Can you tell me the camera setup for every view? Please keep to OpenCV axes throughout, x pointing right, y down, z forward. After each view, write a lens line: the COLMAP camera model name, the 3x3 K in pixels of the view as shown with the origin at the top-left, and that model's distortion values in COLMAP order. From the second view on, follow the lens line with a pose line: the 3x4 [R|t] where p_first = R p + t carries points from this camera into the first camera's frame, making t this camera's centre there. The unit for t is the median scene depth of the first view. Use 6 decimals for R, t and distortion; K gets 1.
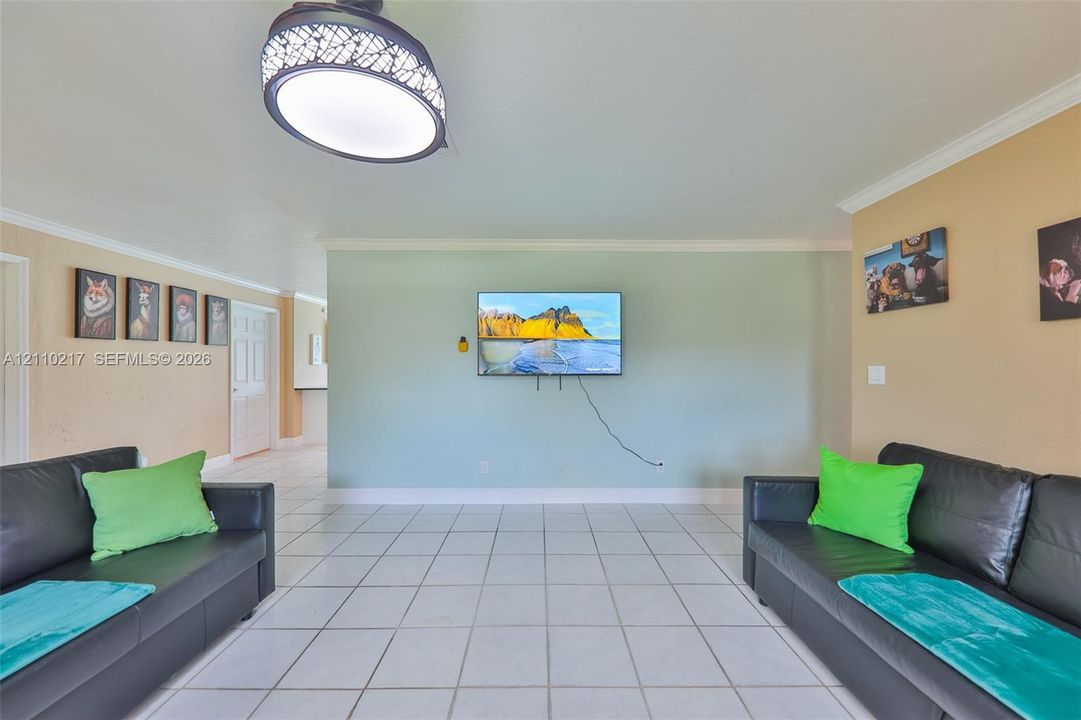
lens RADIAL K [[390.7, 0, 537.5], [0, 390.7, 365.2], [0, 0, 1]] dist [0.013425, -0.008297]
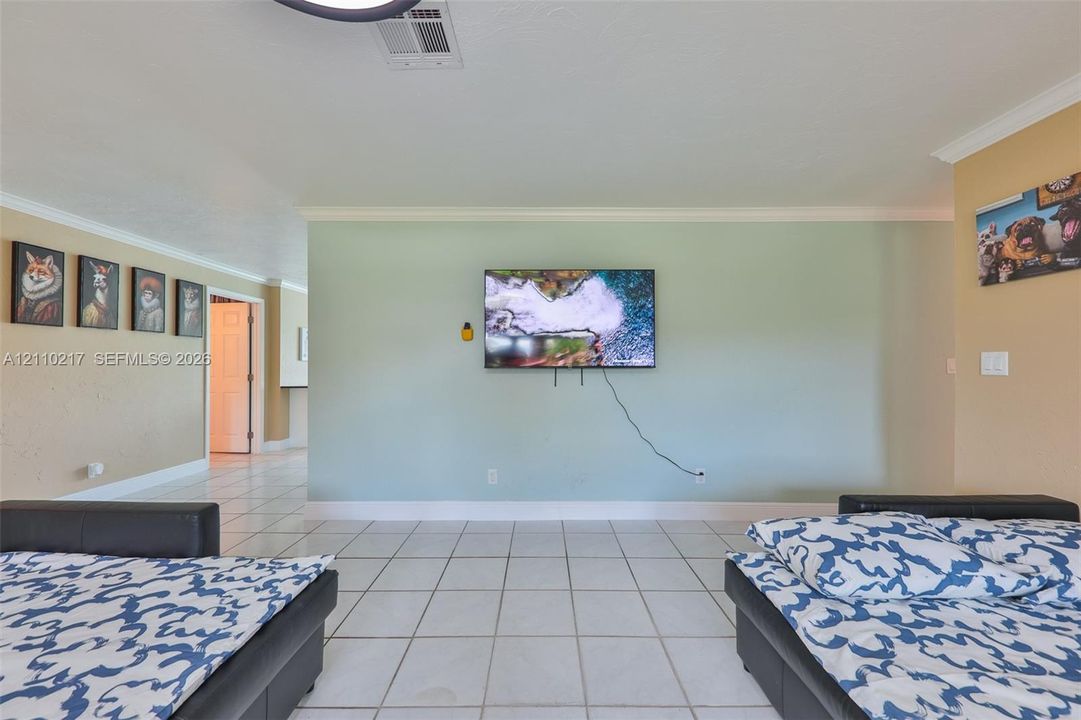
lens RADIAL K [[397.9, 0, 537.3], [0, 397.9, 365.5], [0, 0, 1]] dist [0.011479, -0.006344]
pose [[0.999973, 0.000377, -0.007398, -0.031867], [-0.000386, 0.999999, -0.001312, 0.021694], [0.007397, 0.001315, 0.999972, 0.139040]]
